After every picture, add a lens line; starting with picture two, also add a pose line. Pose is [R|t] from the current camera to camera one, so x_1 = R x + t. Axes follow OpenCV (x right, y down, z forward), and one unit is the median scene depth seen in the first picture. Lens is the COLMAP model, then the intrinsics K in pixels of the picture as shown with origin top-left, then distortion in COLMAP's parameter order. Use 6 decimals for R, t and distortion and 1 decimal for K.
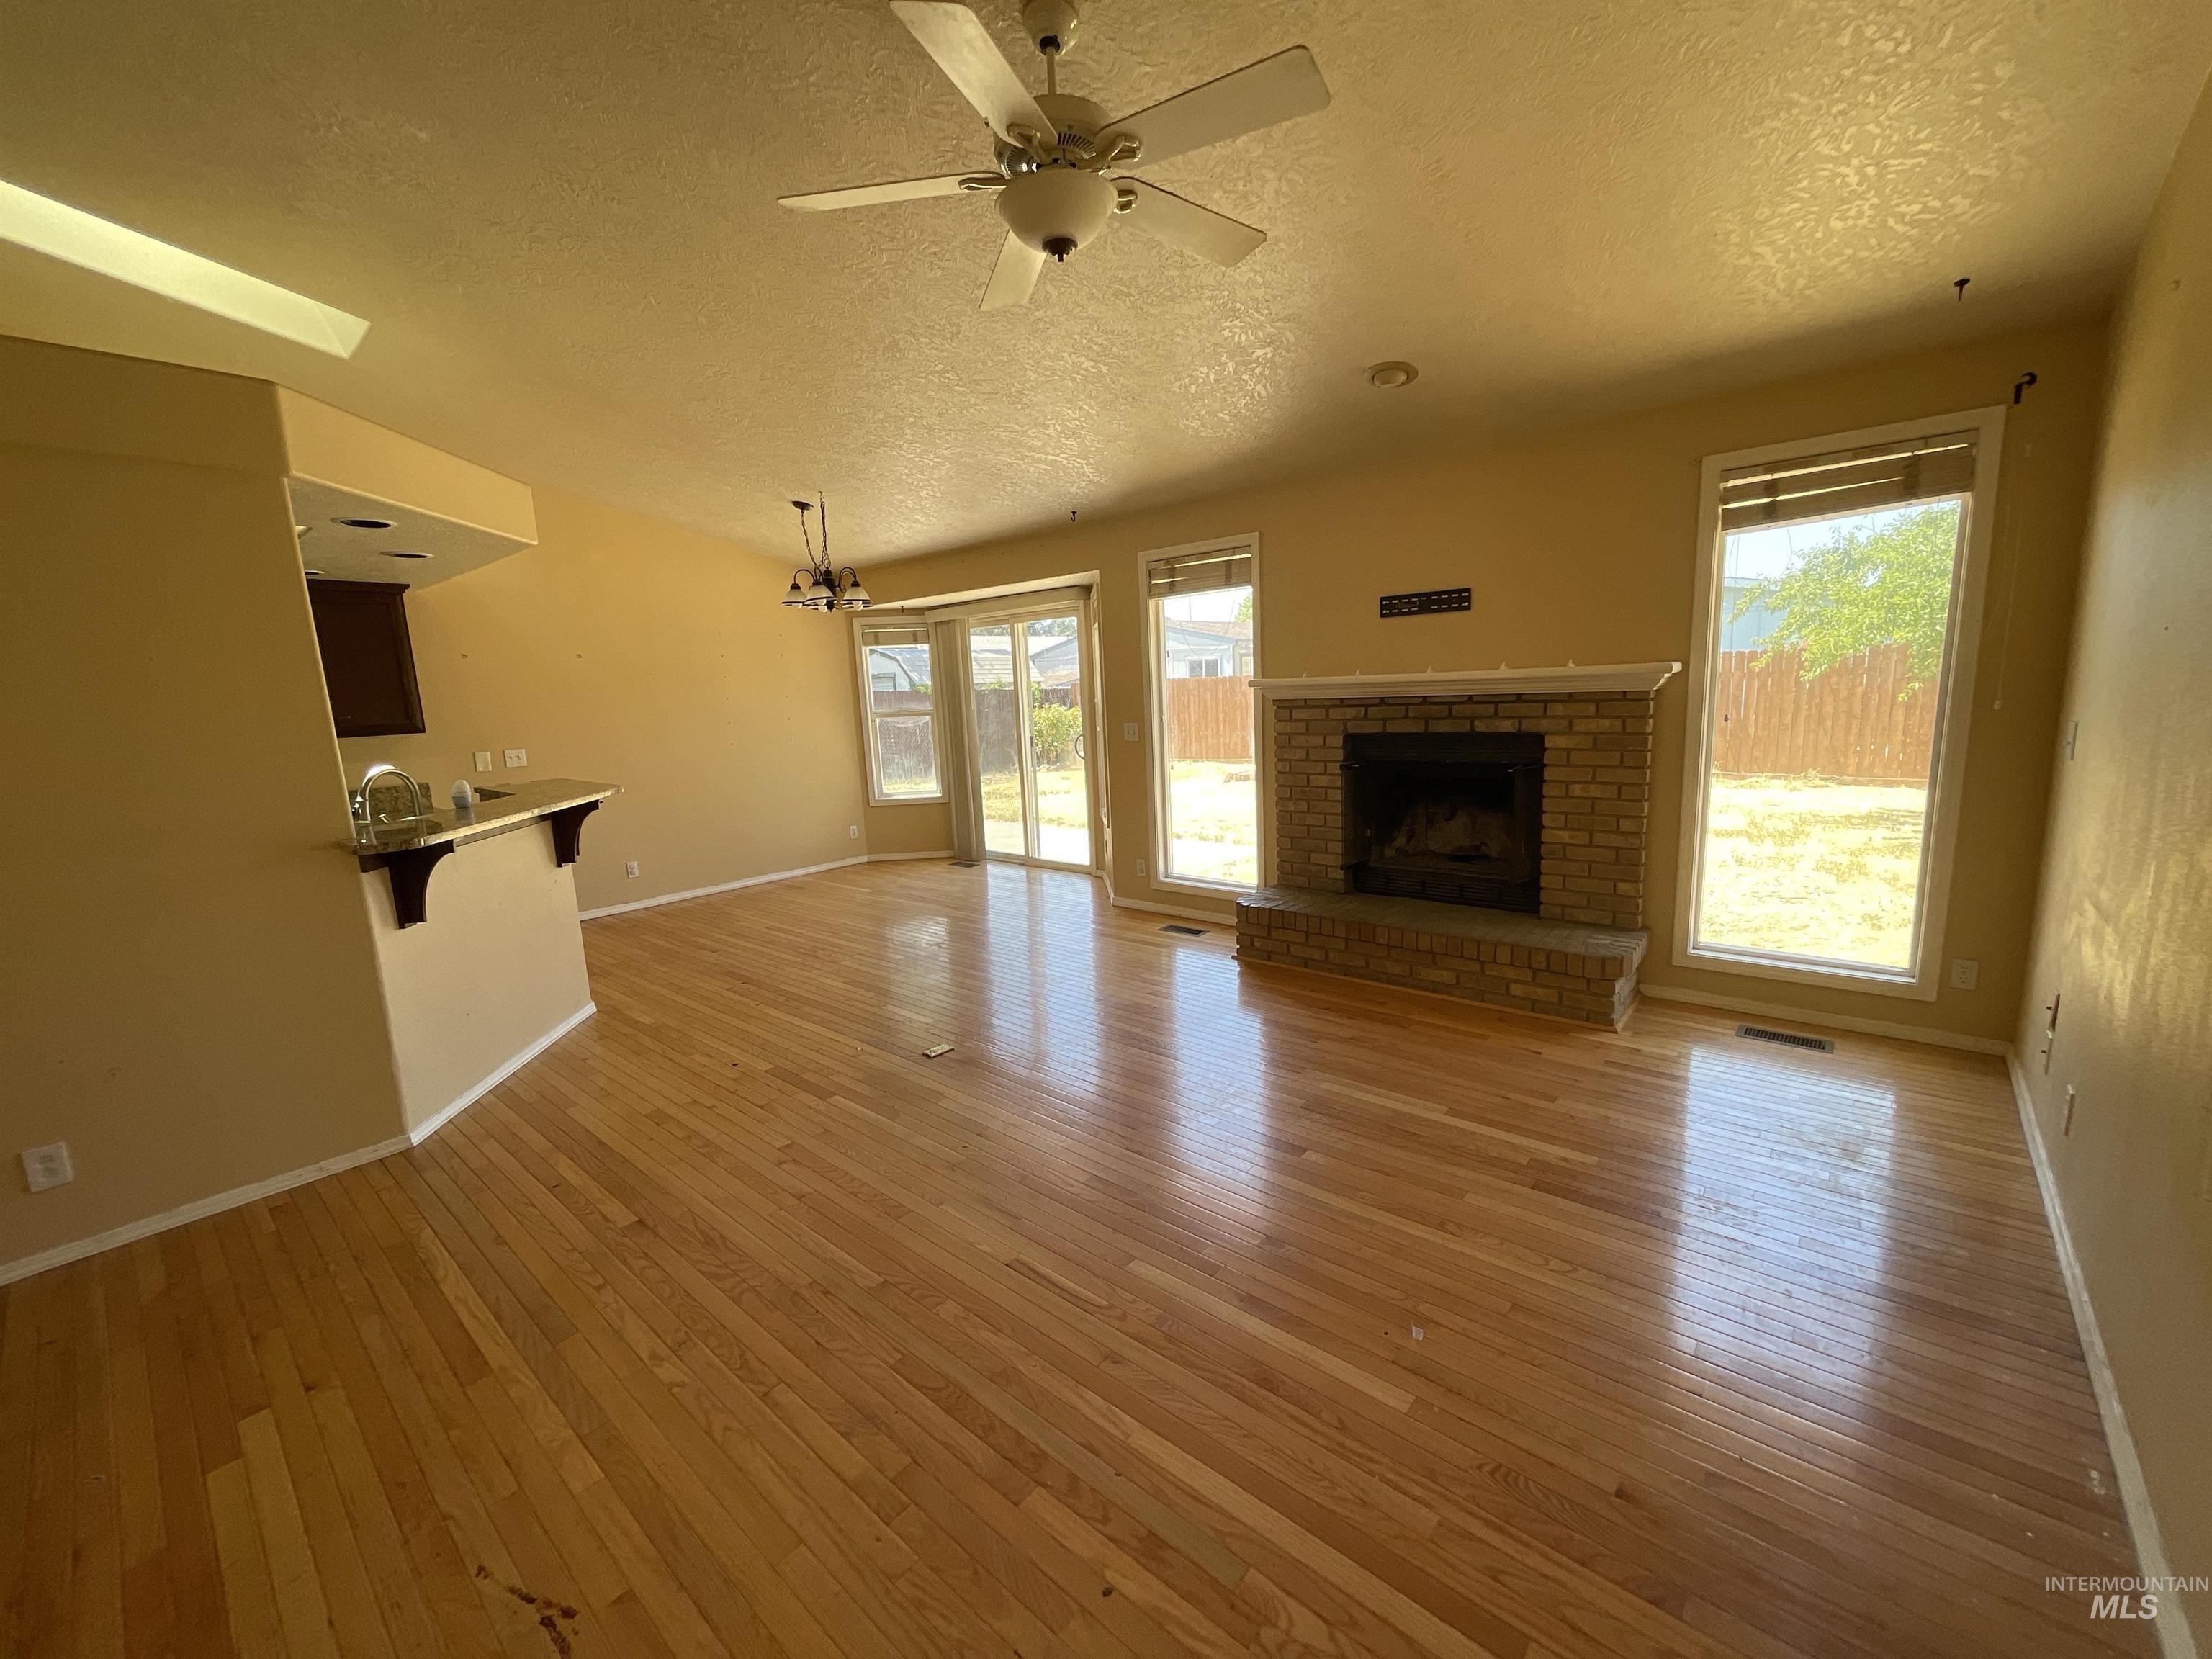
lens RADIAL K [[890.8, 0, 1106.0], [0, 890.8, 829.5], [0, 0, 1]] dist [-0.000504, 0.000315]
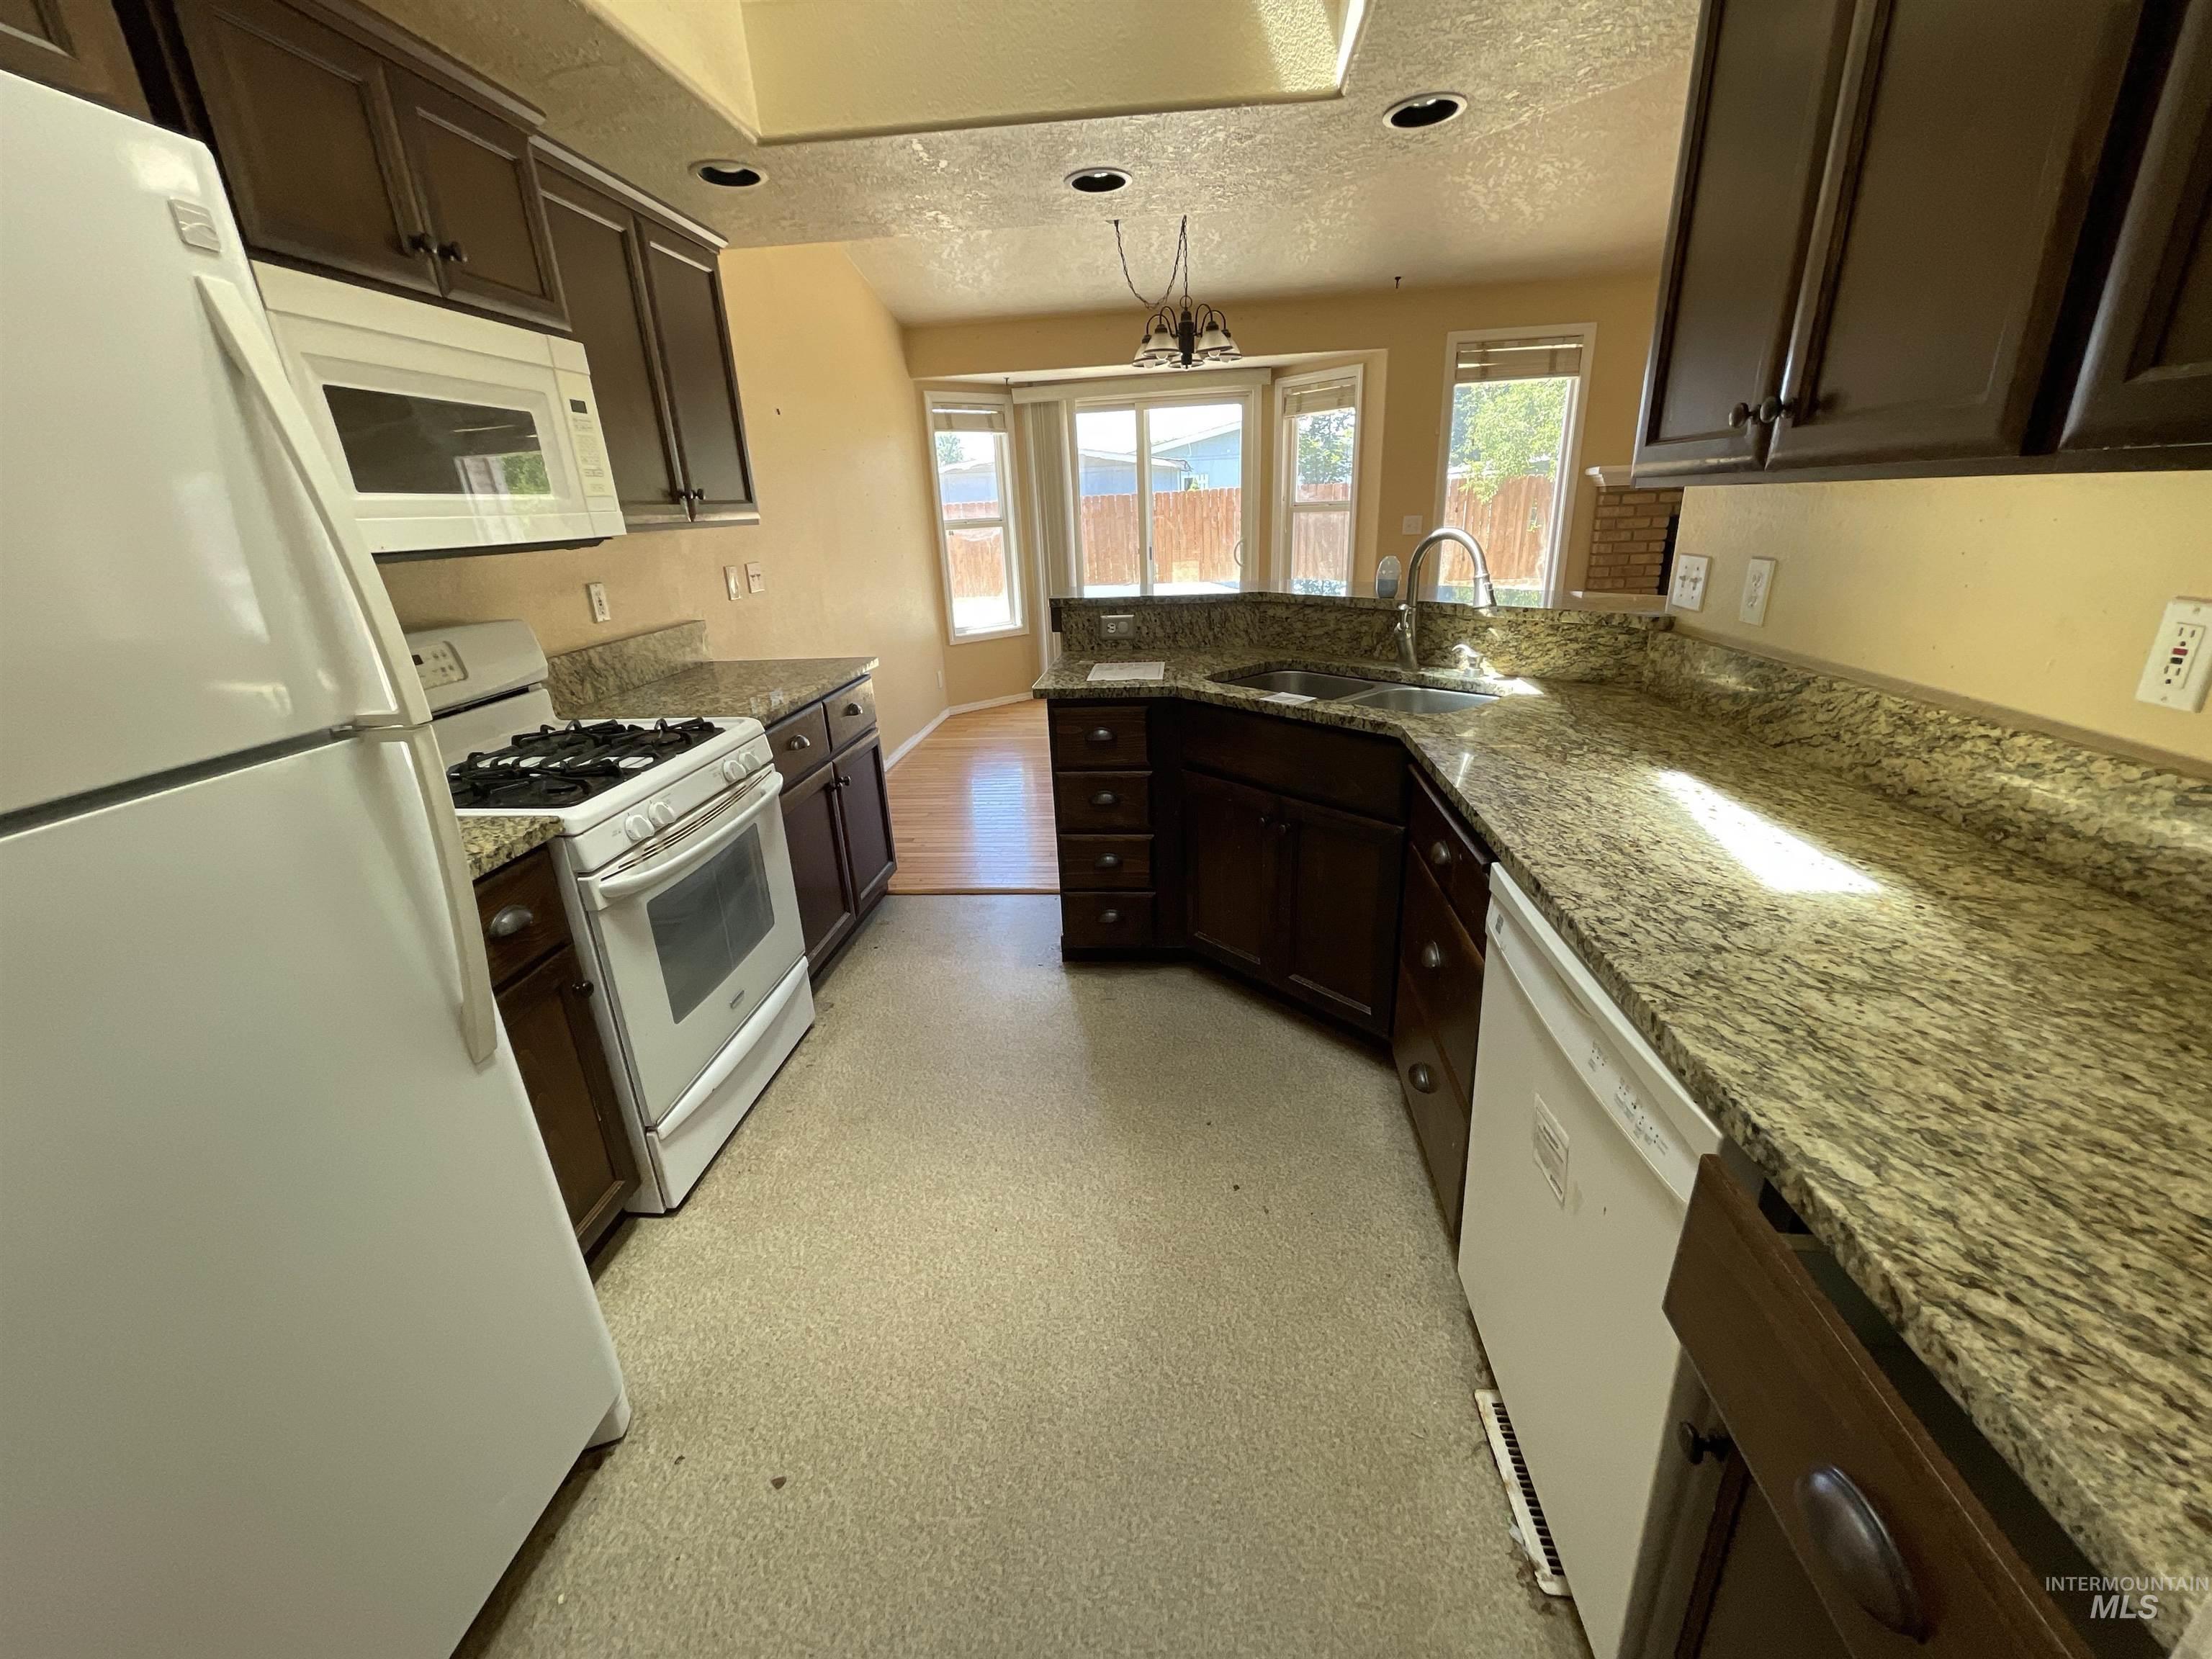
lens RADIAL K [[890.8, 0, 1106.0], [0, 890.8, 829.5], [0, 0, 1]] dist [-0.000504, 0.000315]
pose [[0.805842, -0.196090, 0.558719, -1.179102], [0.104779, 0.975906, 0.191384, -0.006148], [-0.582786, -0.095683, 0.806973, 0.485180]]
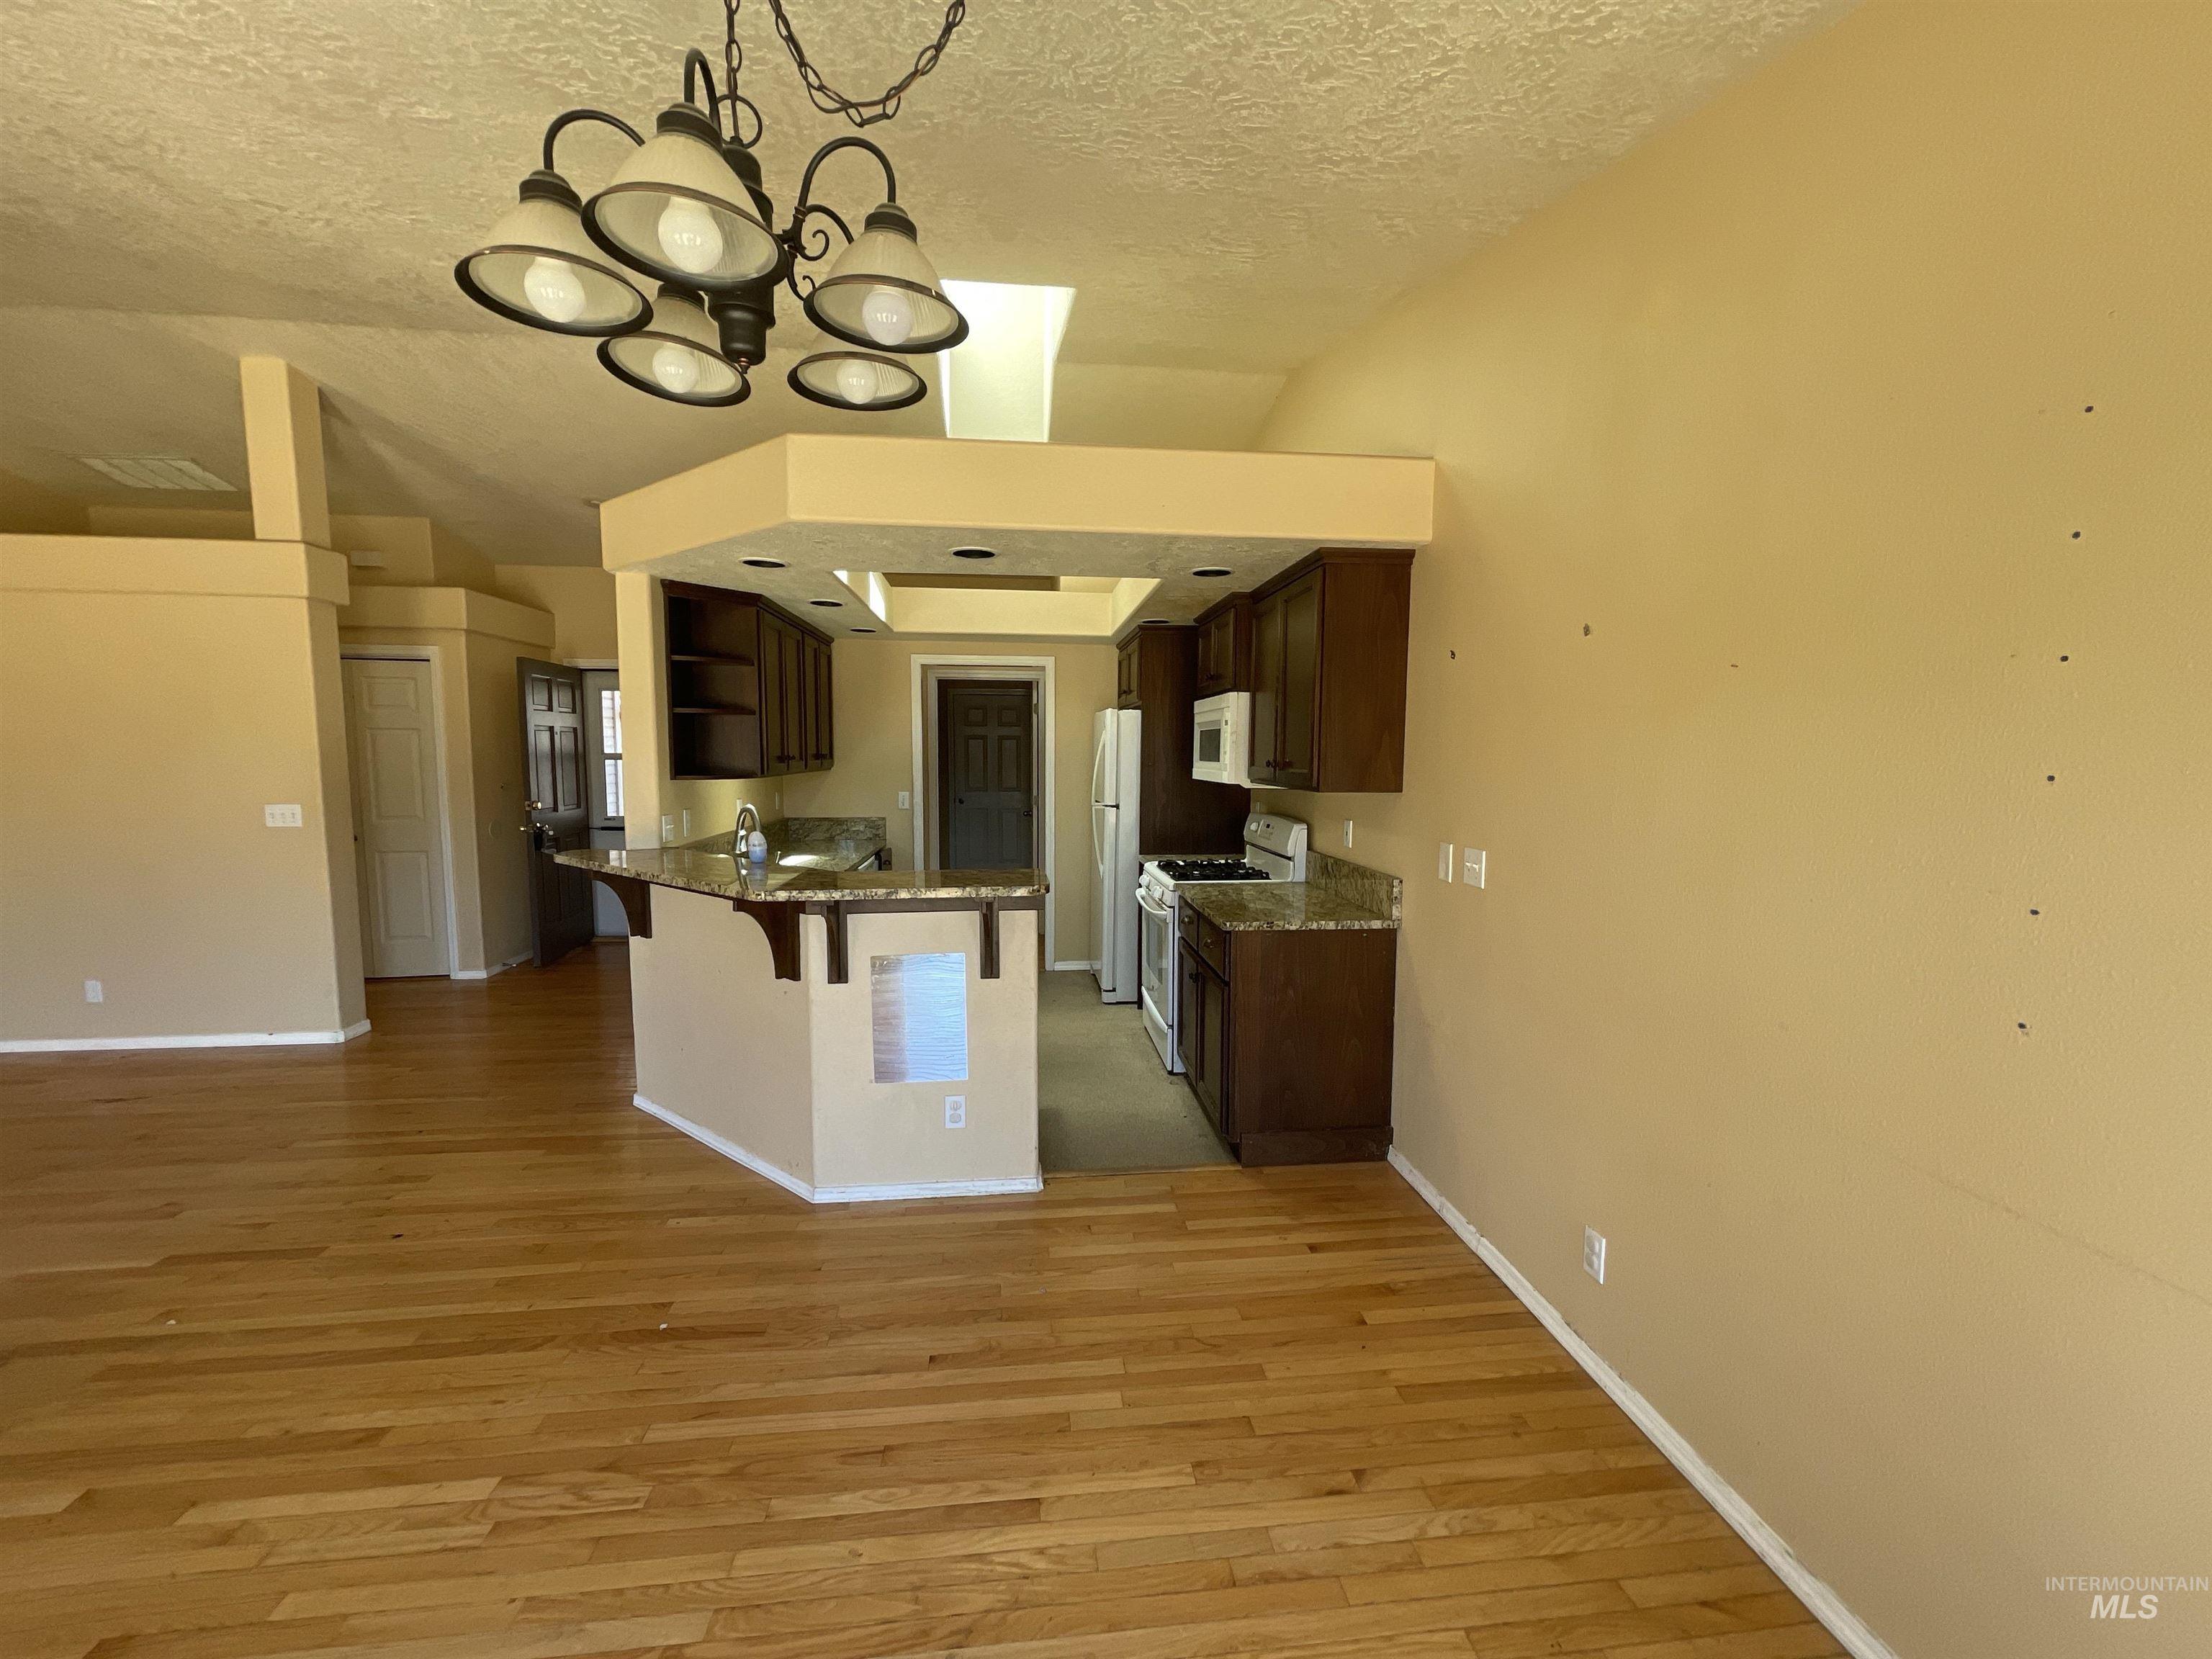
lens RADIAL K [[890.8, 0, 1106.0], [0, 890.8, 829.5], [0, 0, 1]] dist [-0.000504, 0.000315]
pose [[-0.674922, 0.109097, -0.729779, -0.268020], [-0.096369, 0.967507, 0.233760, -0.266838], [0.731569, 0.228098, -0.642478, 1.606621]]
